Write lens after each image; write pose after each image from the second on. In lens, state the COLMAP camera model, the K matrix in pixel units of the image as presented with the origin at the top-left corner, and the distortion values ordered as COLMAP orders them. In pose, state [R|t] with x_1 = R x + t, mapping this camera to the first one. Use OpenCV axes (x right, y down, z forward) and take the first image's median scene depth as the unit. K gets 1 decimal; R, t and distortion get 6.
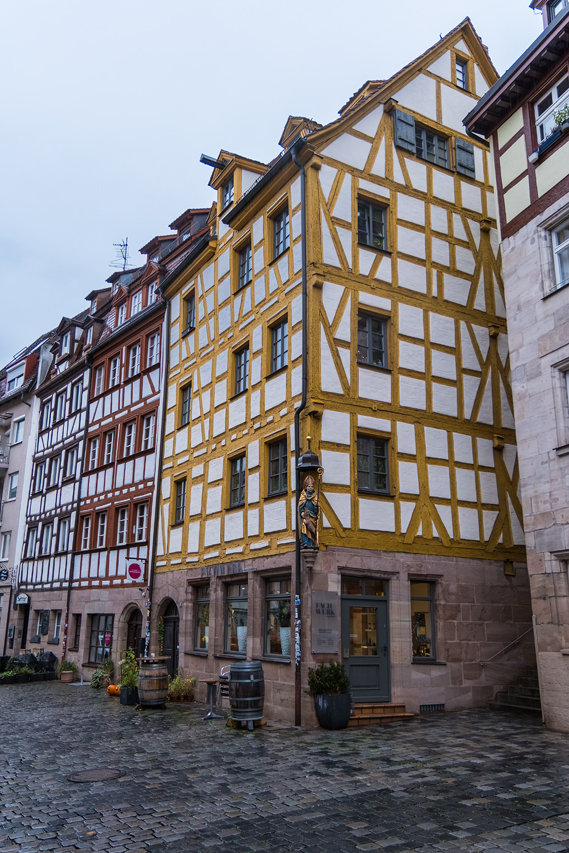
lens RADIAL K [[631.5, 0, 271.6], [0, 631.5, 455.9], [0, 0, 1]] dist [0.015931, 0.002057]
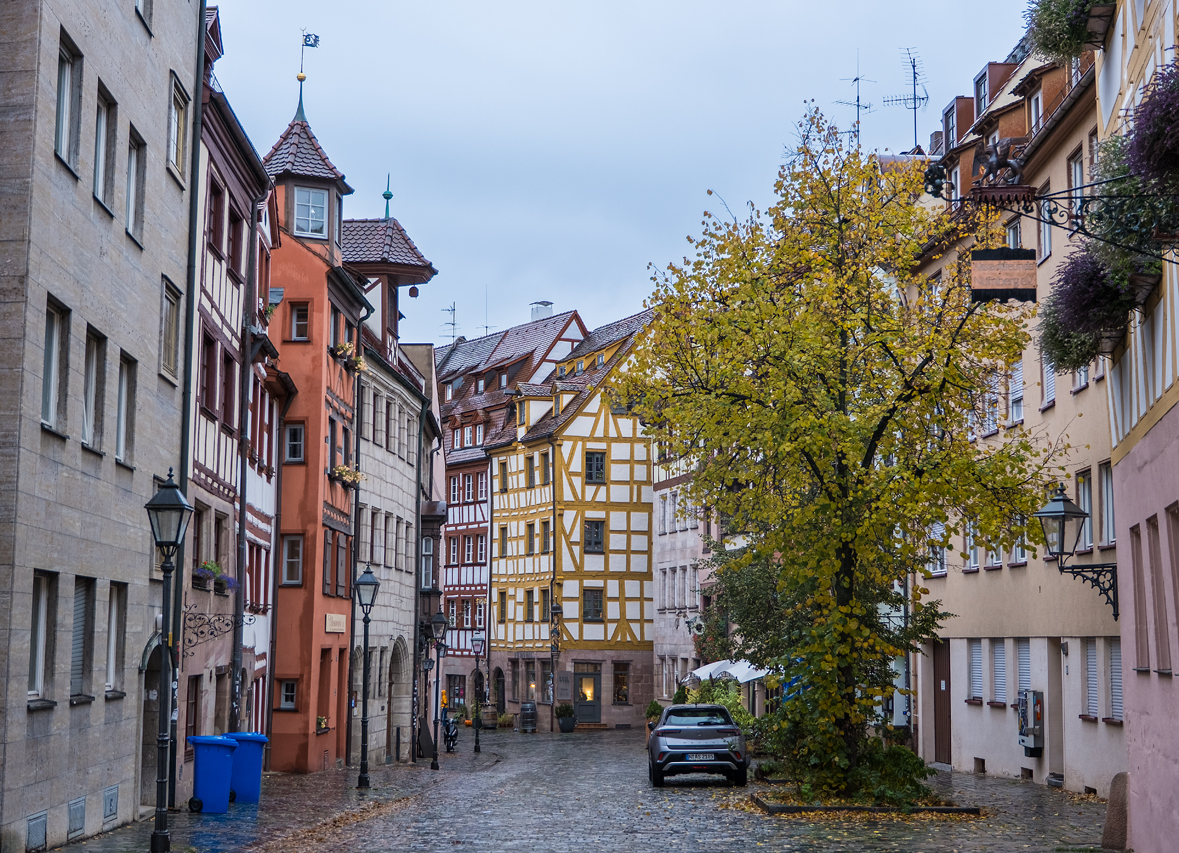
lens RADIAL K [[1713.9, 0, 587.2], [0, 1713.9, 424.5], [0, 0, 1]] dist [0.134106, 0.000000]
pose [[0.987513, -0.027195, -0.155174, 0.900512], [0.047594, 0.990462, 0.129303, -1.123535], [0.150177, -0.135074, 0.979389, -3.772424]]
